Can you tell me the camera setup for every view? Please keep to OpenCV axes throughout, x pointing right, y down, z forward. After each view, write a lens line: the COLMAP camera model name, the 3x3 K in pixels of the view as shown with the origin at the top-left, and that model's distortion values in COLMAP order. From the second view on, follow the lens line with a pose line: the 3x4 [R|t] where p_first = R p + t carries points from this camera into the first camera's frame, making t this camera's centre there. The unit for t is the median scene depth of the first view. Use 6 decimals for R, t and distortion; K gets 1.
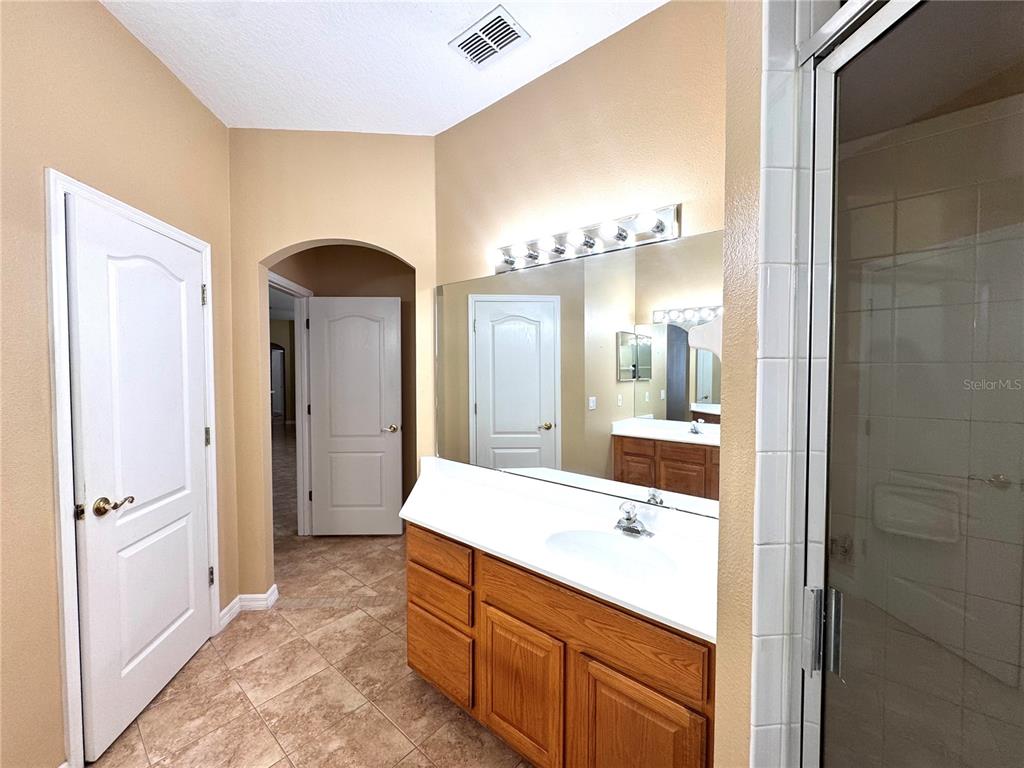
lens RADIAL K [[410.0, 0, 515.5], [0, 410.0, 383.2], [0, 0, 1]] dist [-0.003375, 0.000795]
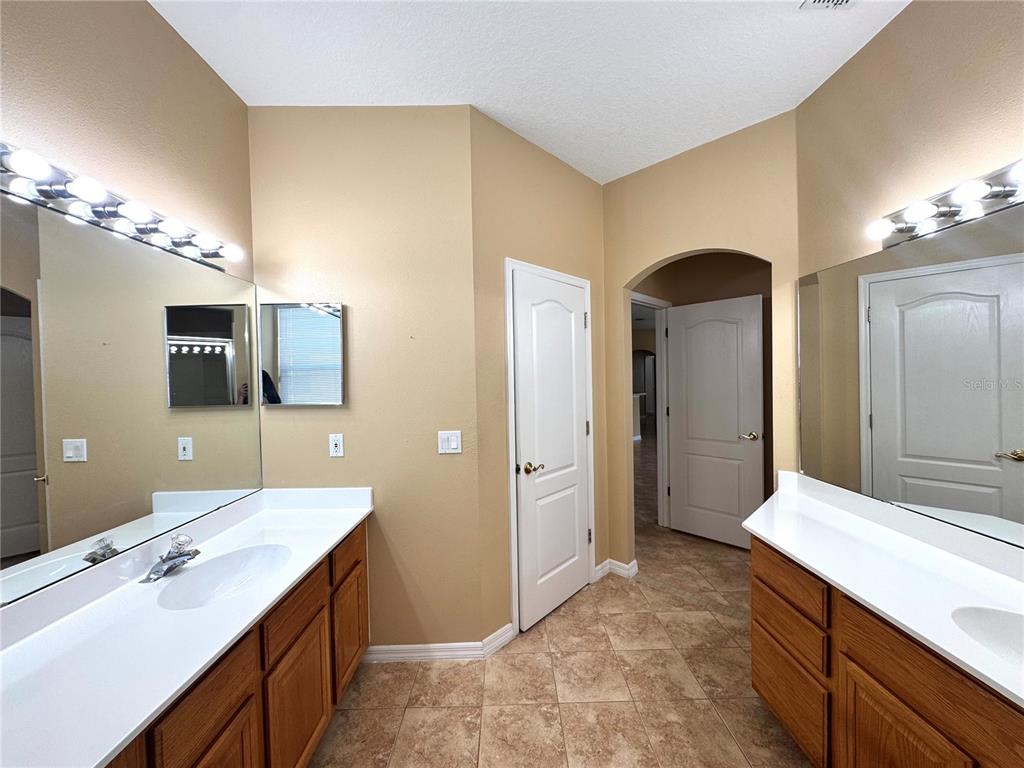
lens RADIAL K [[410.0, 0, 515.0], [0, 410.0, 383.4], [0, 0, 1]] dist [-0.003375, 0.000795]
pose [[0.660961, -0.000711, -0.750420, 0.096036], [-0.003929, 0.999983, -0.004408, -0.007528], [0.750410, 0.005862, 0.660946, -0.048997]]
